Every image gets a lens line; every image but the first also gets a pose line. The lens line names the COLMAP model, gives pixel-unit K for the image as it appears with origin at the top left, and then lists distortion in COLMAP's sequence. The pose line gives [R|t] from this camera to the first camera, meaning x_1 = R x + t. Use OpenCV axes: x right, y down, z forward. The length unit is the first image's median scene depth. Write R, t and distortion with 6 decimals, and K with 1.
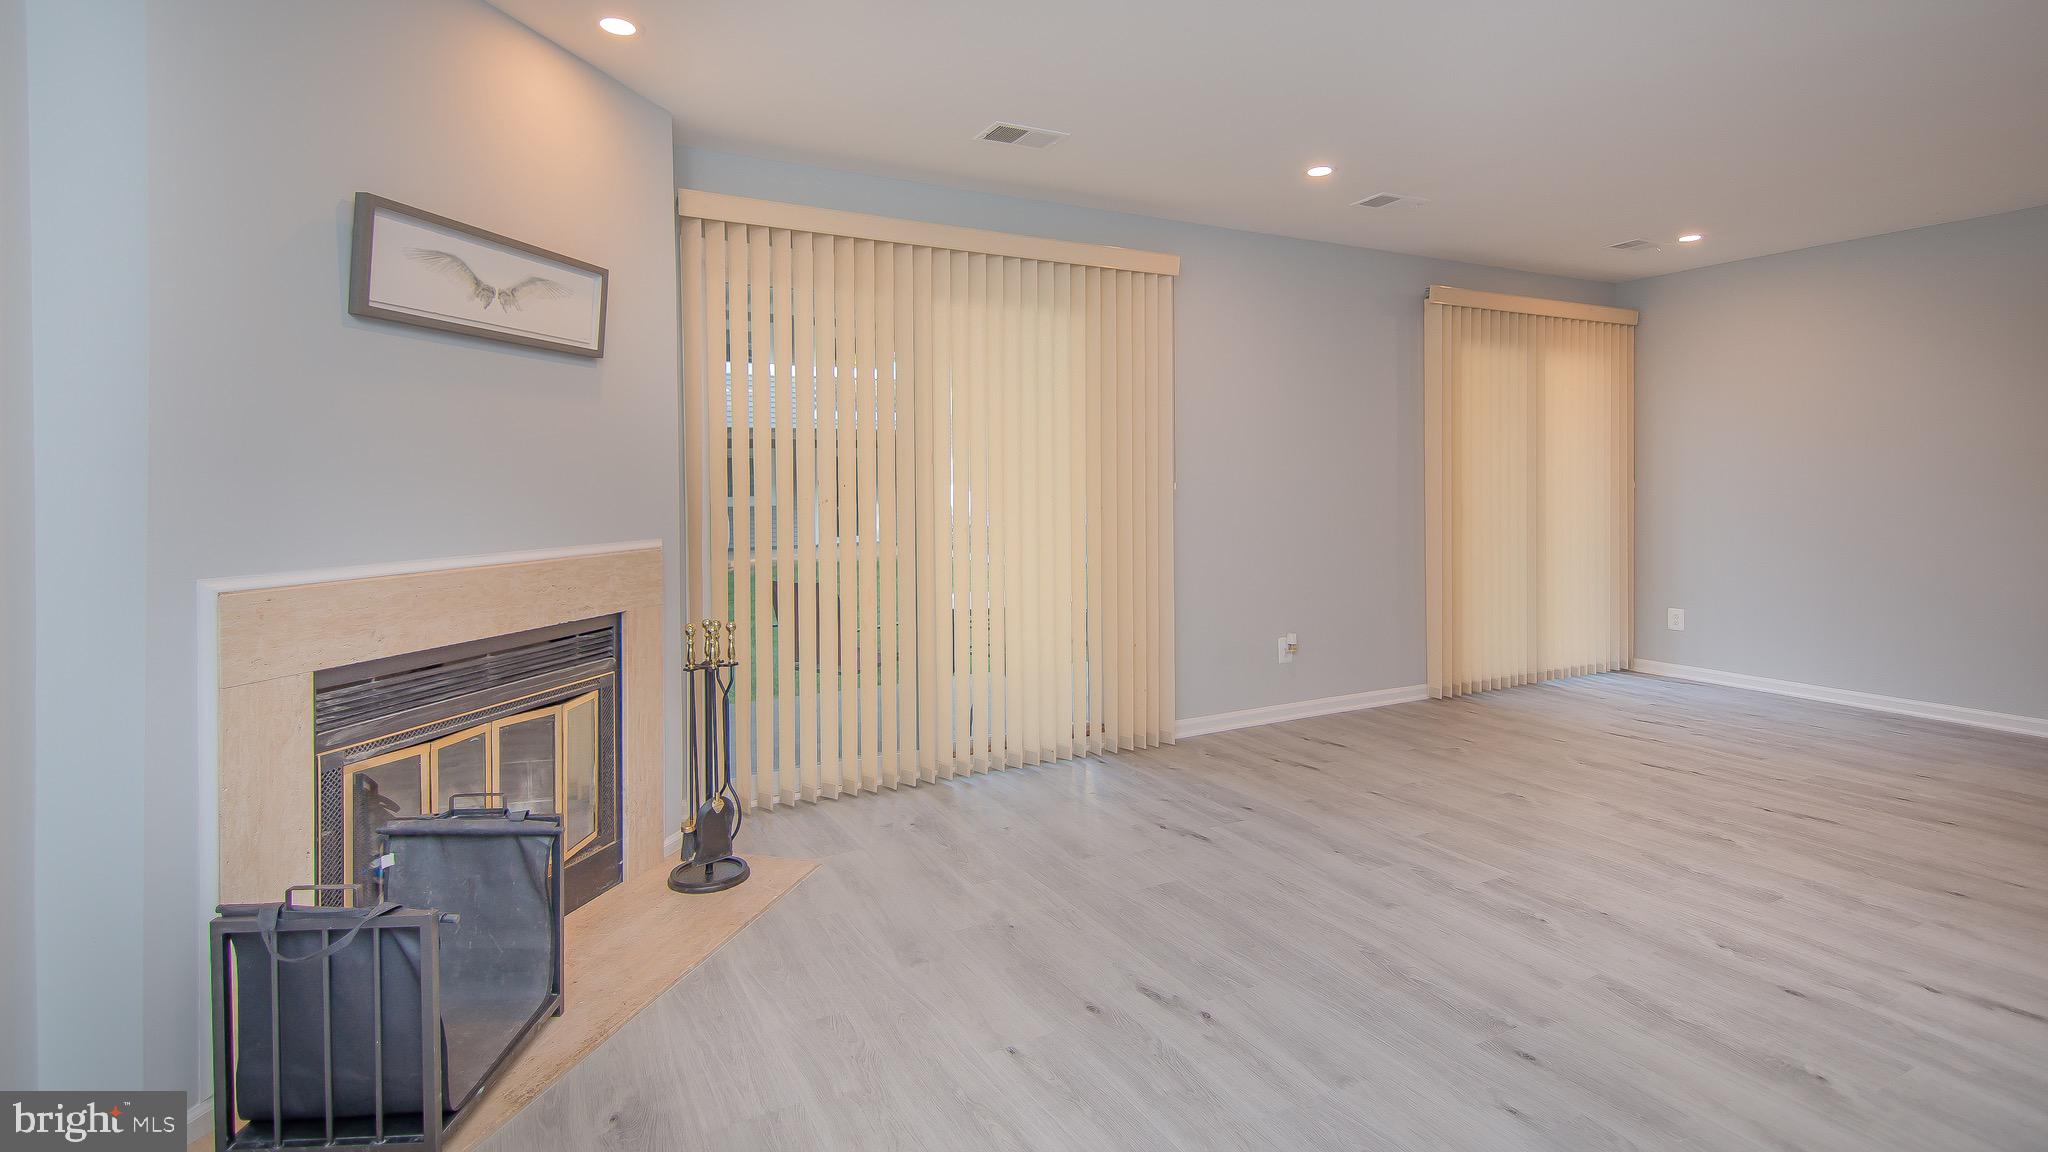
lens RADIAL K [[973.8, 0, 1019.2], [0, 973.8, 505.3], [0, 0, 1]] dist [0.003673, 0.000560]
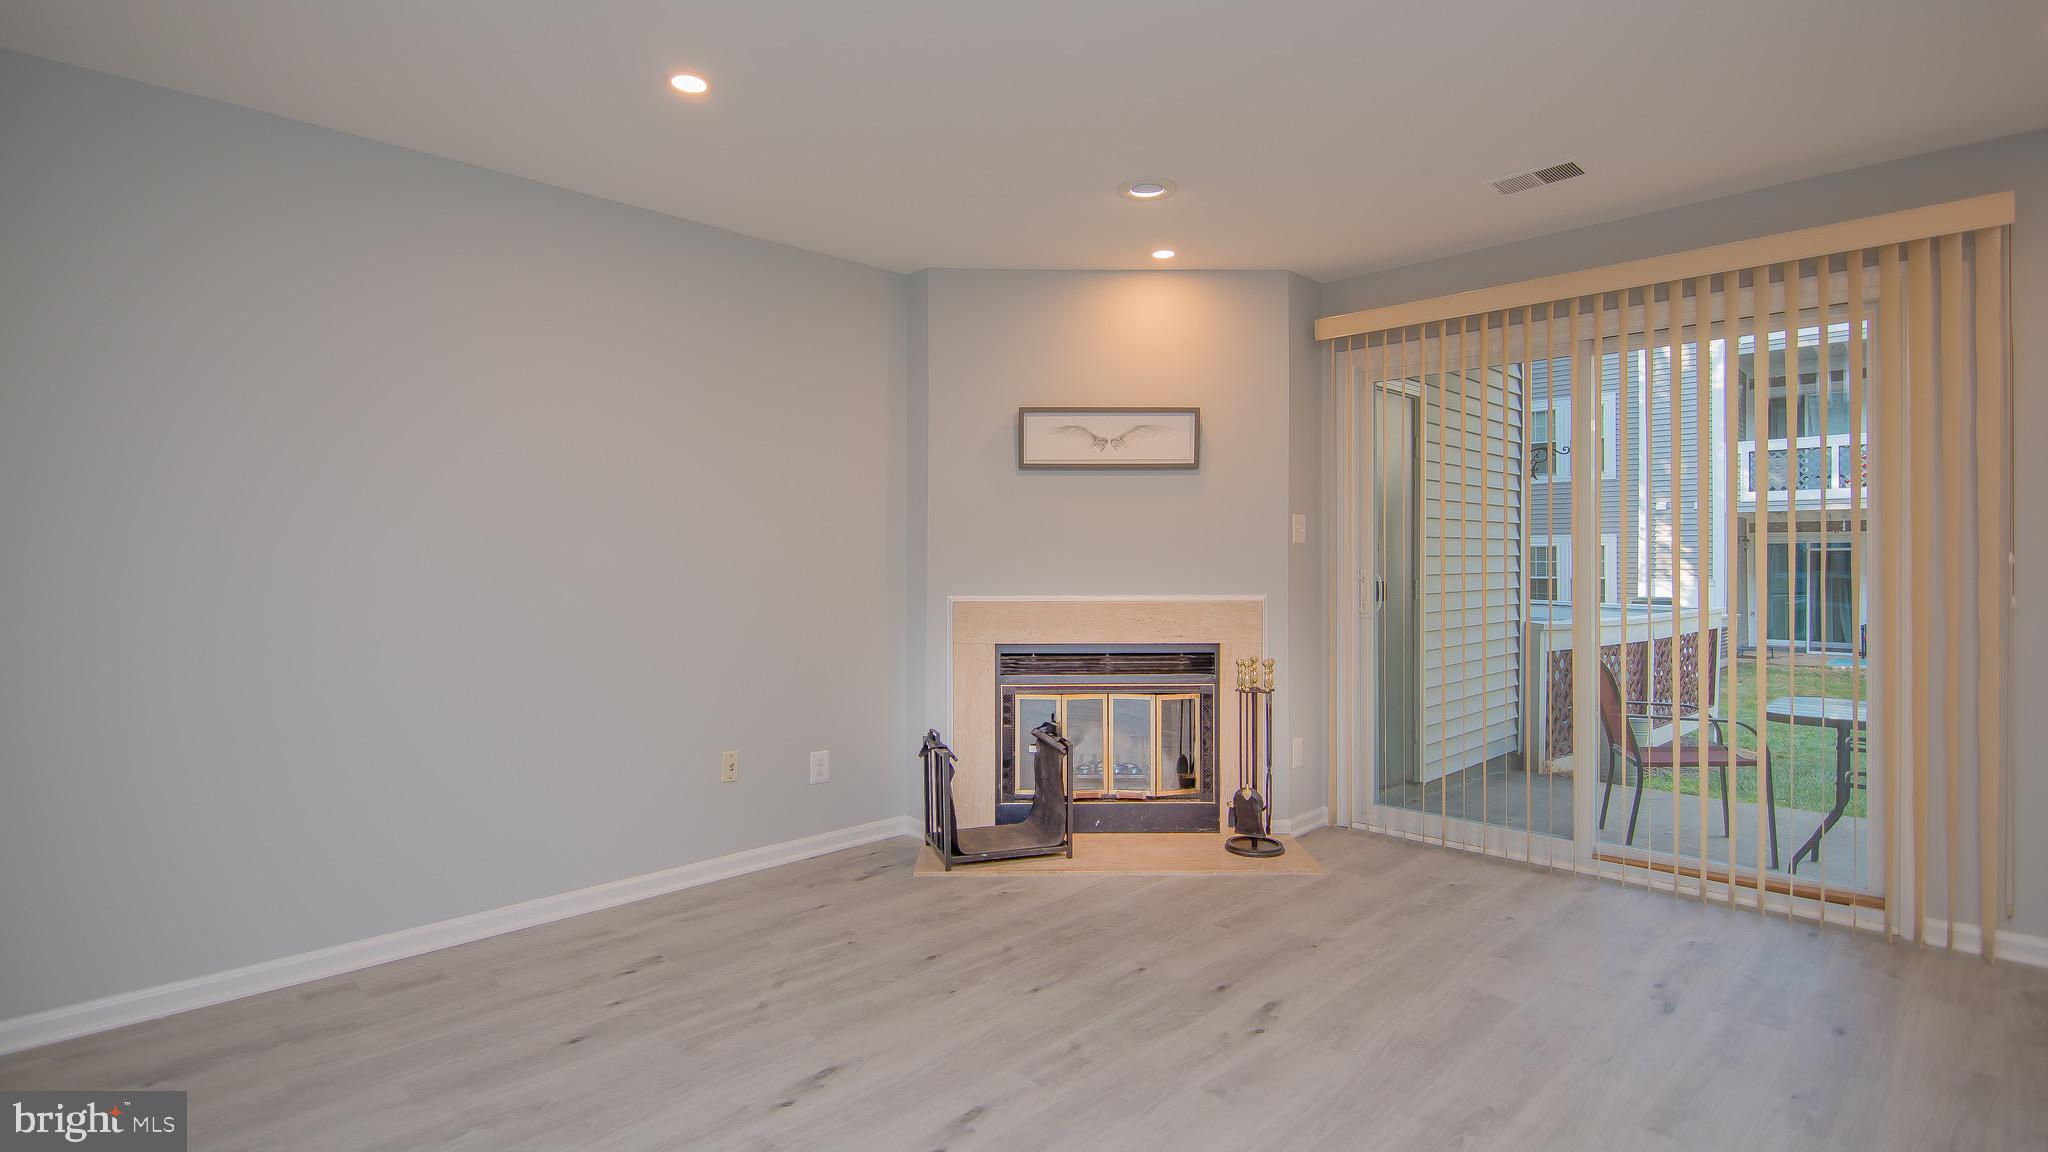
lens RADIAL K [[989.6, 0, 988.3], [0, 989.6, 553.9], [0, 0, 1]] dist [-0.001137, -0.001946]
pose [[0.267943, 0.002506, -0.963432, 1.040618], [-0.017498, 0.999844, -0.002266, -0.013964], [0.963276, 0.017465, 0.267945, 0.335271]]
